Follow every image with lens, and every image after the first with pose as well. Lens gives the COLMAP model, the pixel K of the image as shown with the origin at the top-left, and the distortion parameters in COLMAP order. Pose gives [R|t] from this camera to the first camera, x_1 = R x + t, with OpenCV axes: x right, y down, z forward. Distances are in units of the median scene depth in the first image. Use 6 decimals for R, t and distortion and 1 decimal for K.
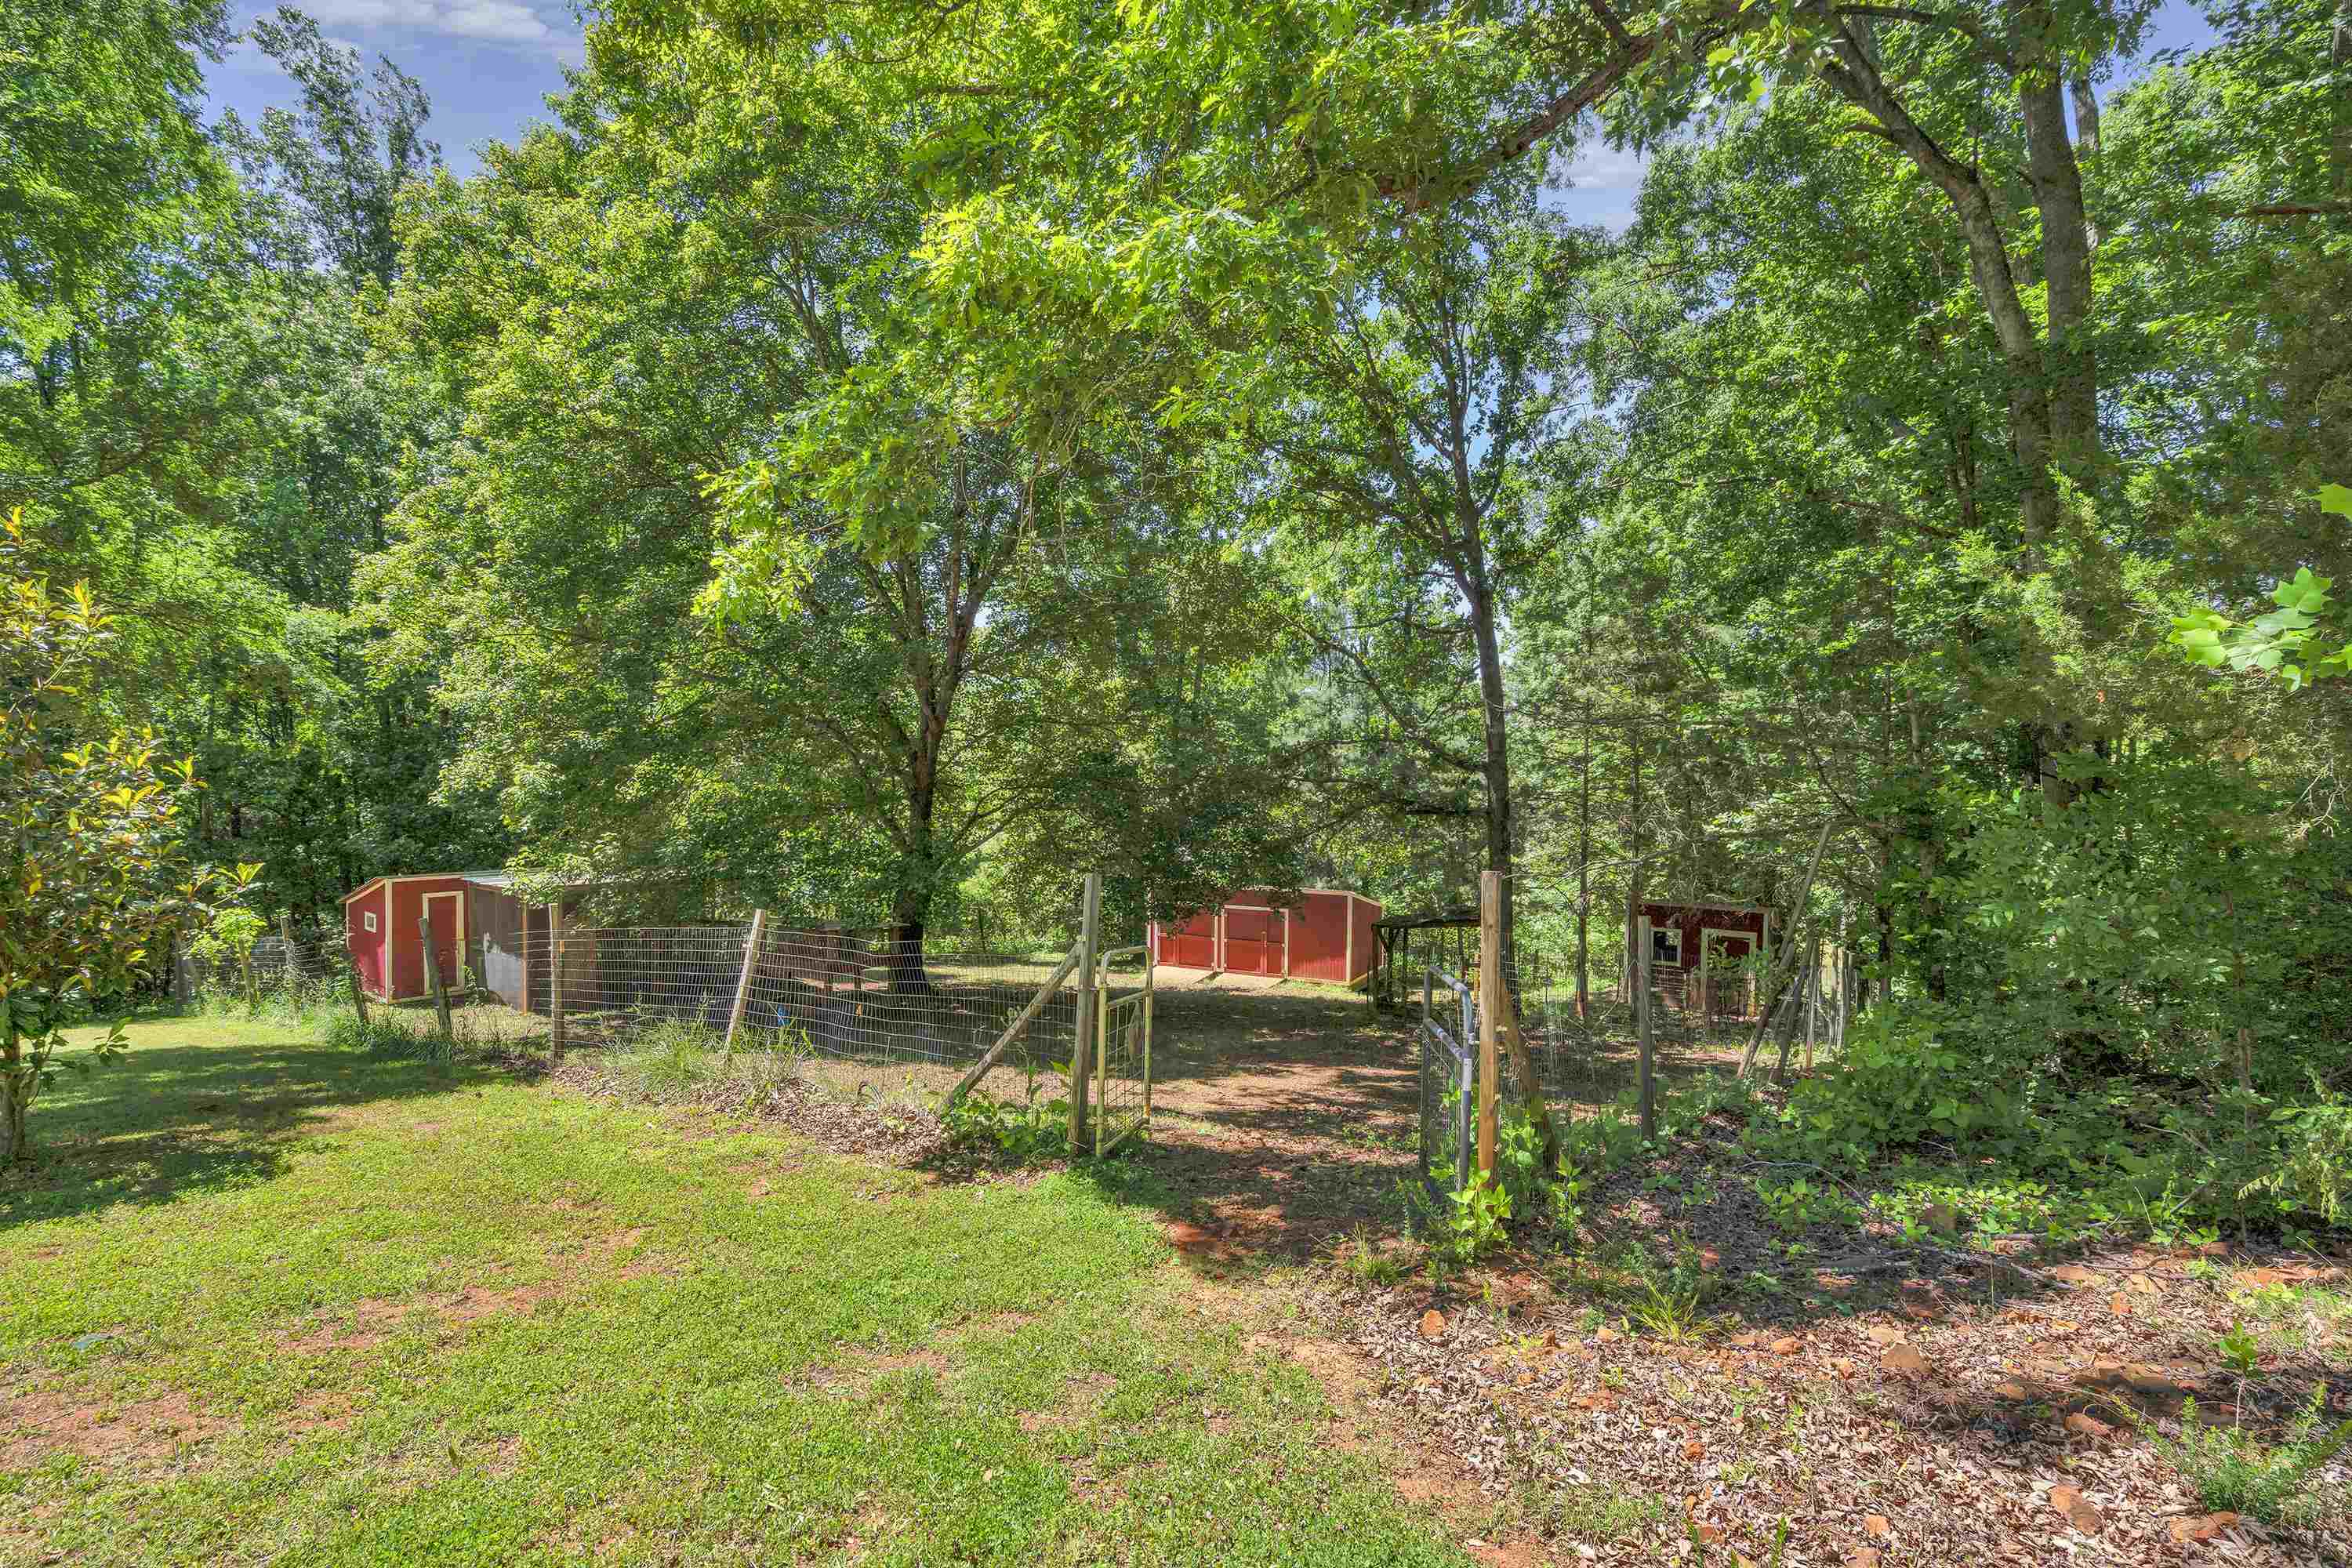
lens RADIAL K [[1068.5, 0, 1176.7], [0, 1068.5, 773.6], [0, 0, 1]] dist [-0.012451, 0.004814]
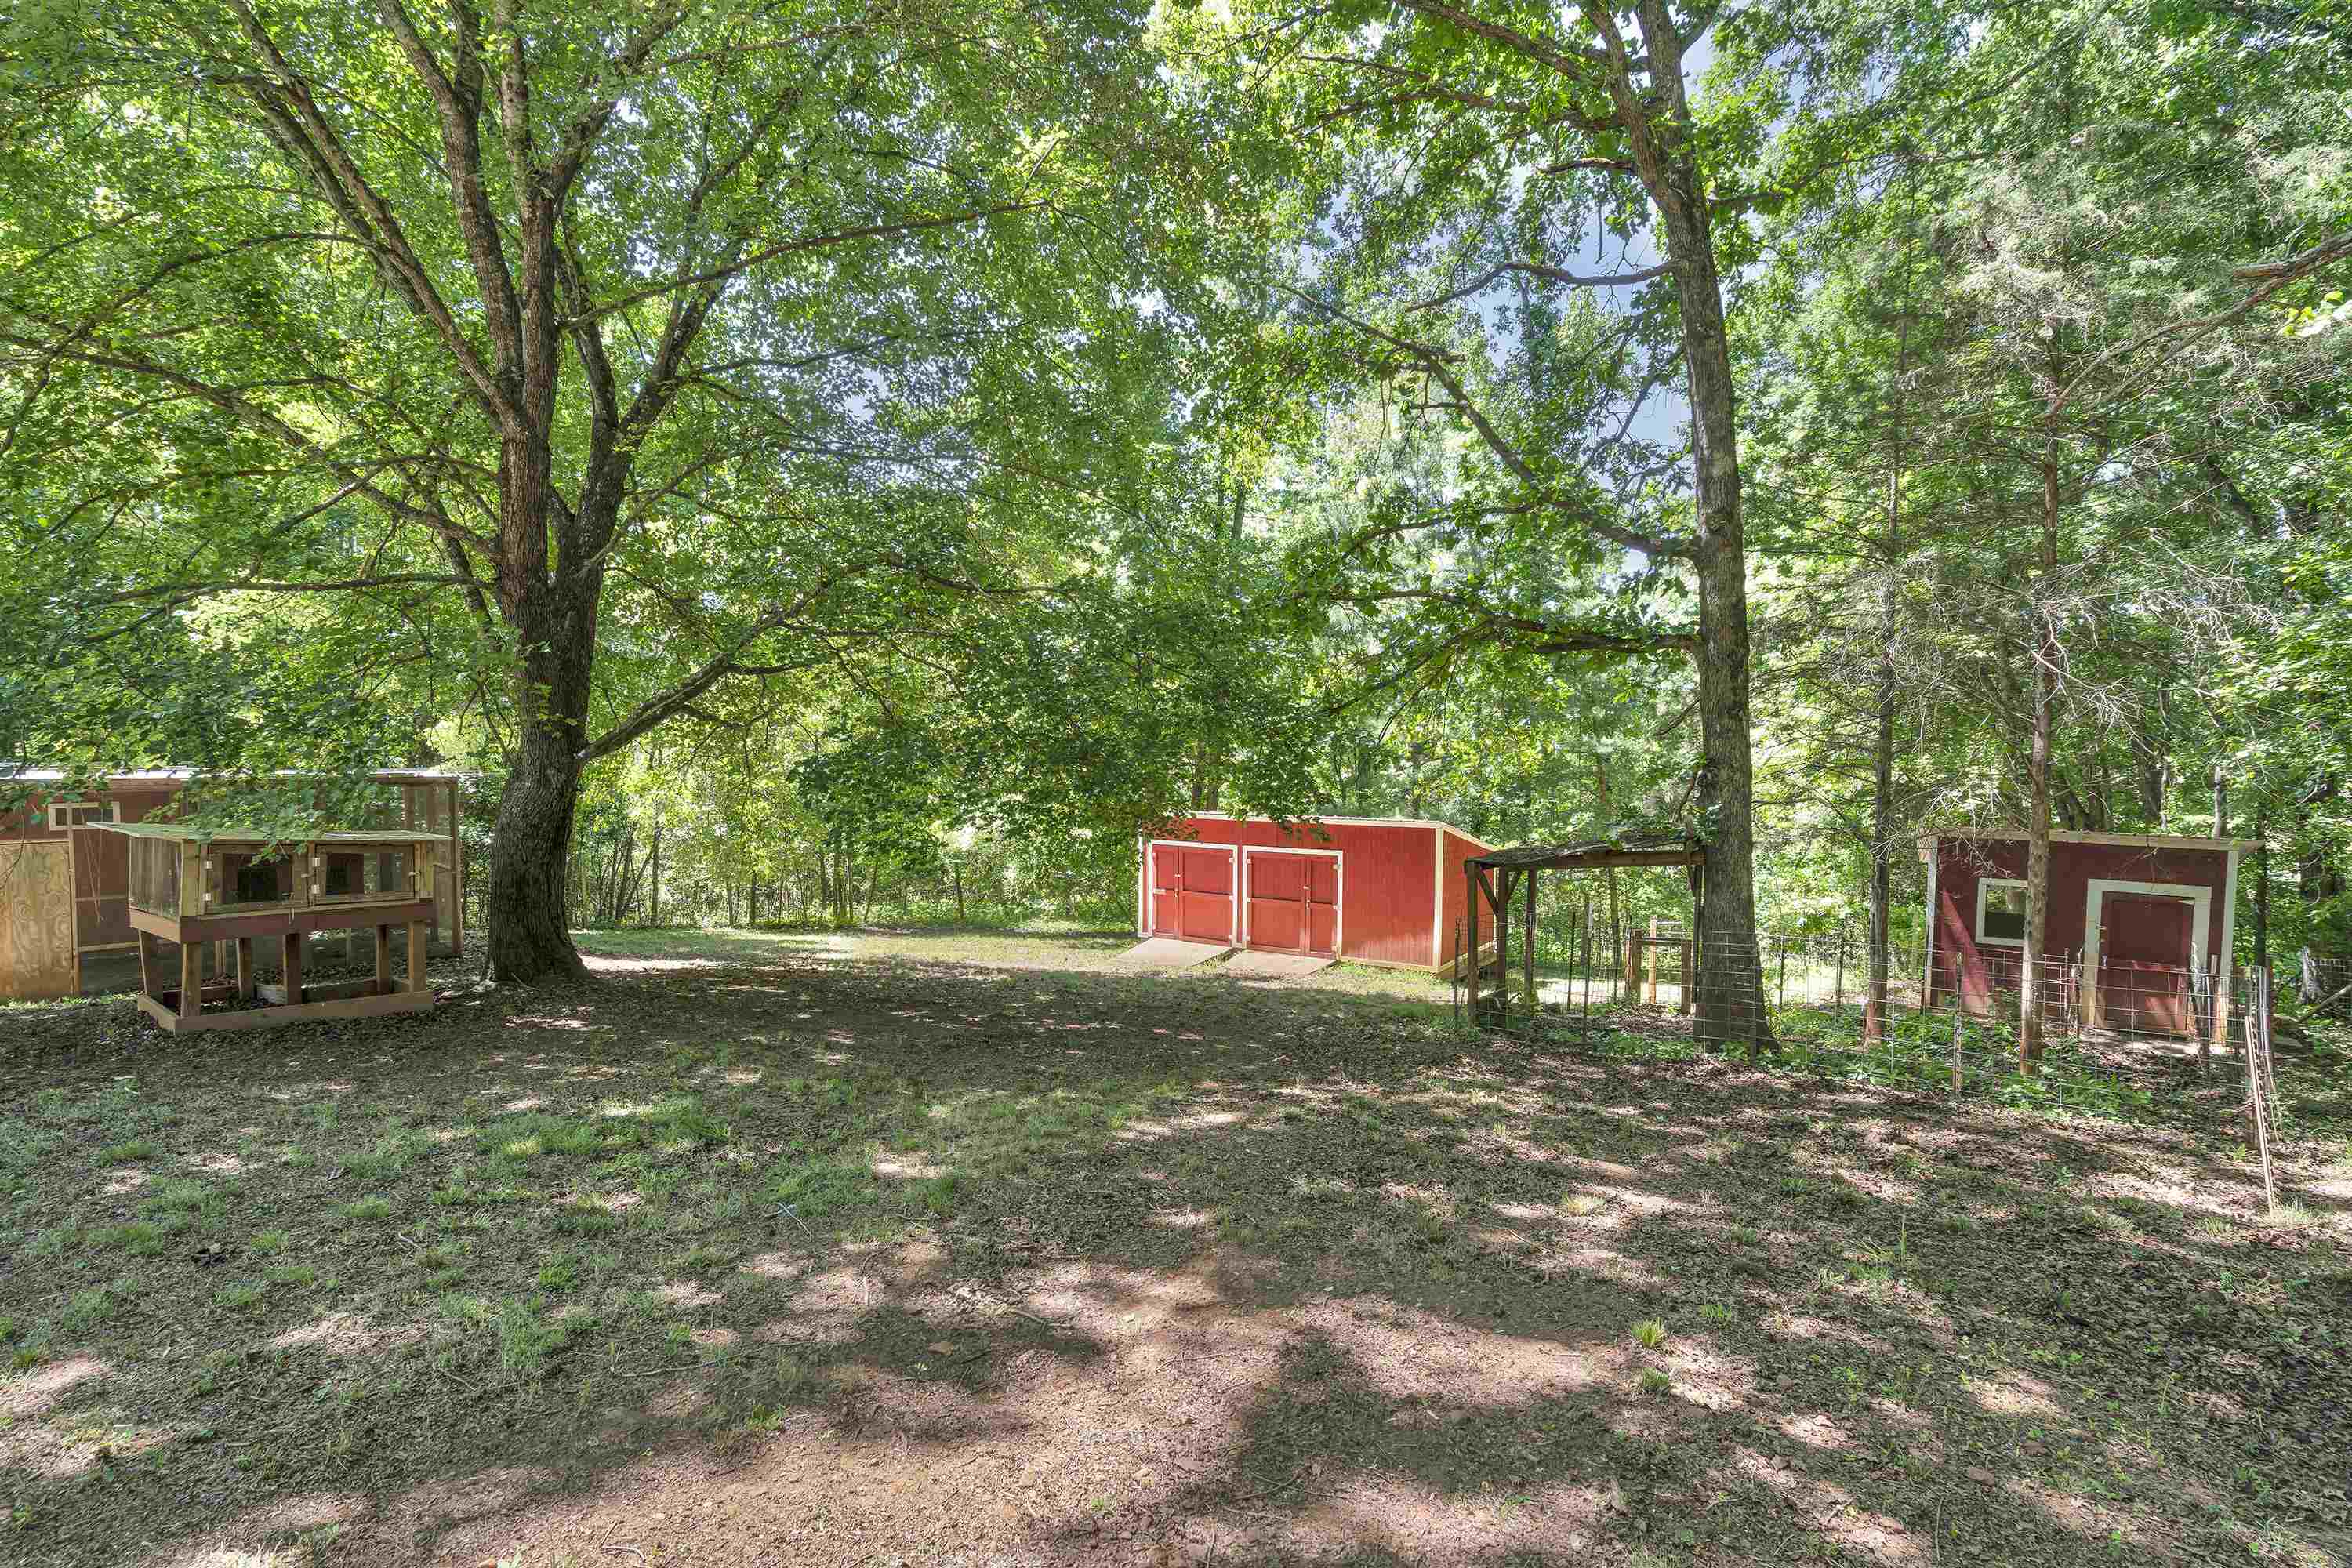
lens RADIAL K [[1068.5, 0, 1176.7], [0, 1068.5, 773.6], [0, 0, 1]] dist [-0.012451, 0.004814]
pose [[0.994161, -0.007471, -0.107646, 0.079038], [0.010193, 0.999641, 0.024760, 0.066514], [0.107423, -0.025713, 0.993881, 0.376614]]
